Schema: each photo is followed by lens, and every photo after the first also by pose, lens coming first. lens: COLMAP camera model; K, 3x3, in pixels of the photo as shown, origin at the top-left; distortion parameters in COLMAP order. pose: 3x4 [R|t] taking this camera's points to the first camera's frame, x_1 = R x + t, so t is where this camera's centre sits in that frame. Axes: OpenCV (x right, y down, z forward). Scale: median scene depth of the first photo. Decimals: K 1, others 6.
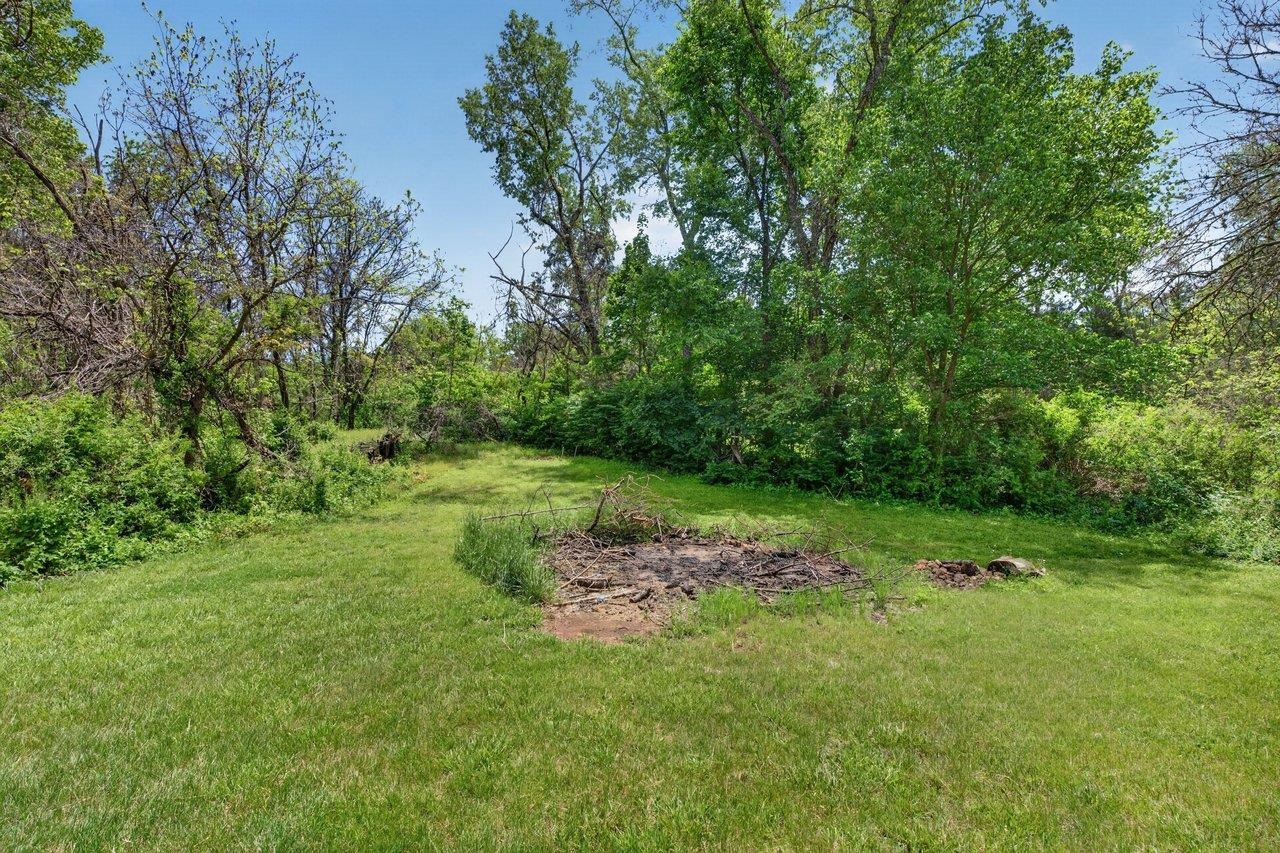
lens RADIAL K [[560.5, 0, 641.0], [0, 560.5, 424.7], [0, 0, 1]] dist [-0.005442, -0.000158]
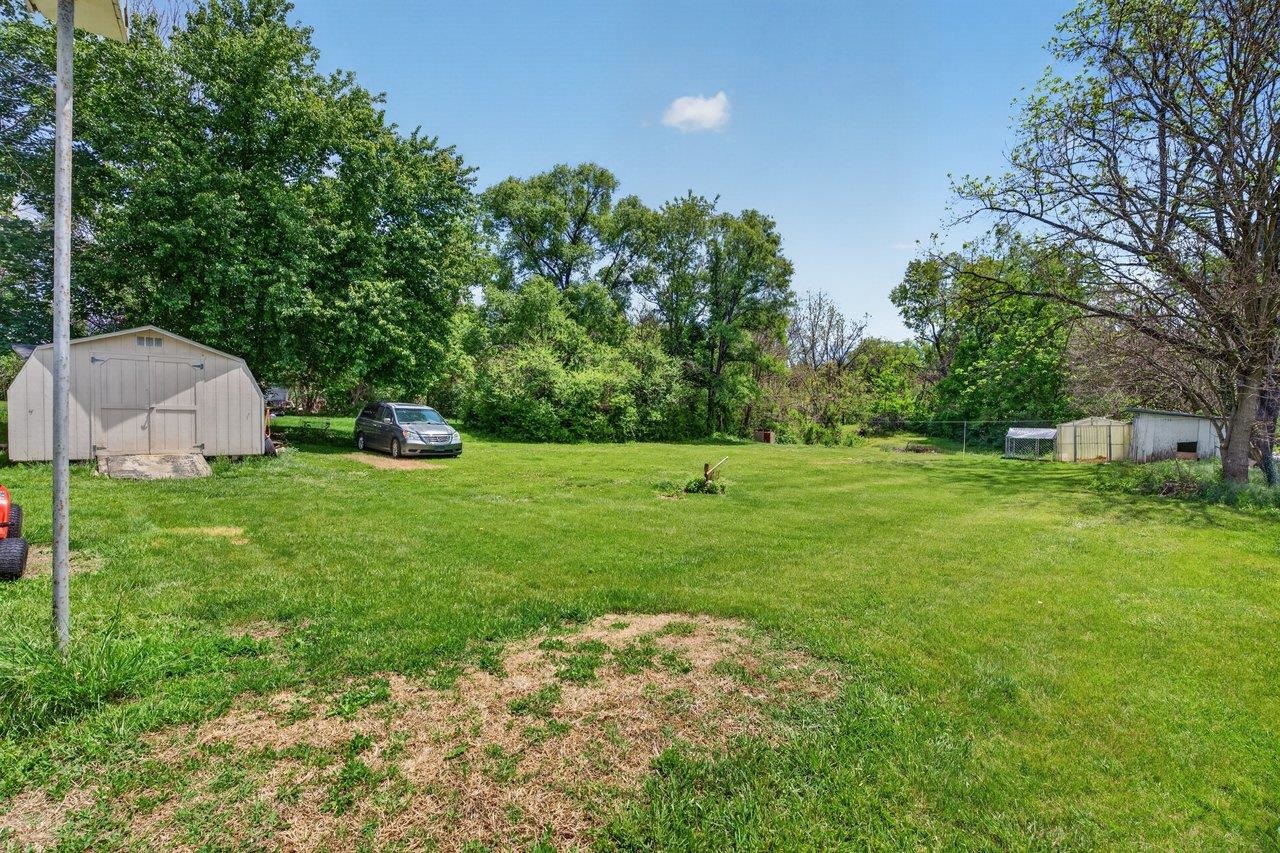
lens RADIAL K [[560.5, 0, 643.3], [0, 560.5, 422.6], [0, 0, 1]] dist [-0.005442, -0.000158]
pose [[0.725508, 0.007968, -0.688167, 0.684068], [0.009841, 0.999711, 0.021950, -0.079983], [0.688143, -0.022698, 0.725220, -1.770250]]
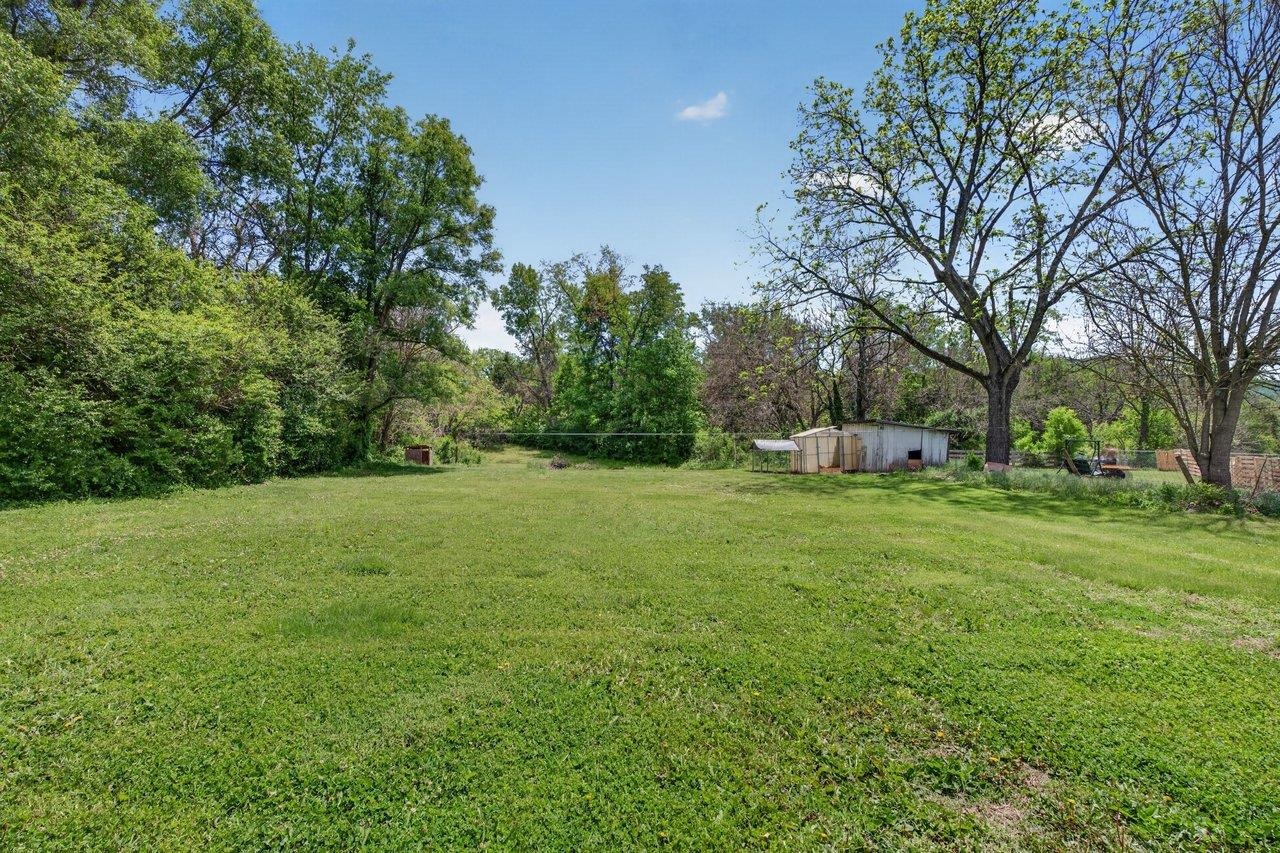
lens RADIAL K [[560.5, 0, 641.3], [0, 560.5, 422.2], [0, 0, 1]] dist [-0.005442, -0.000158]
pose [[0.995871, 0.003605, 0.090709, 0.095633], [-0.003765, 0.999992, 0.001594, -0.072000], [-0.090703, -0.001929, 0.995876, -1.490198]]
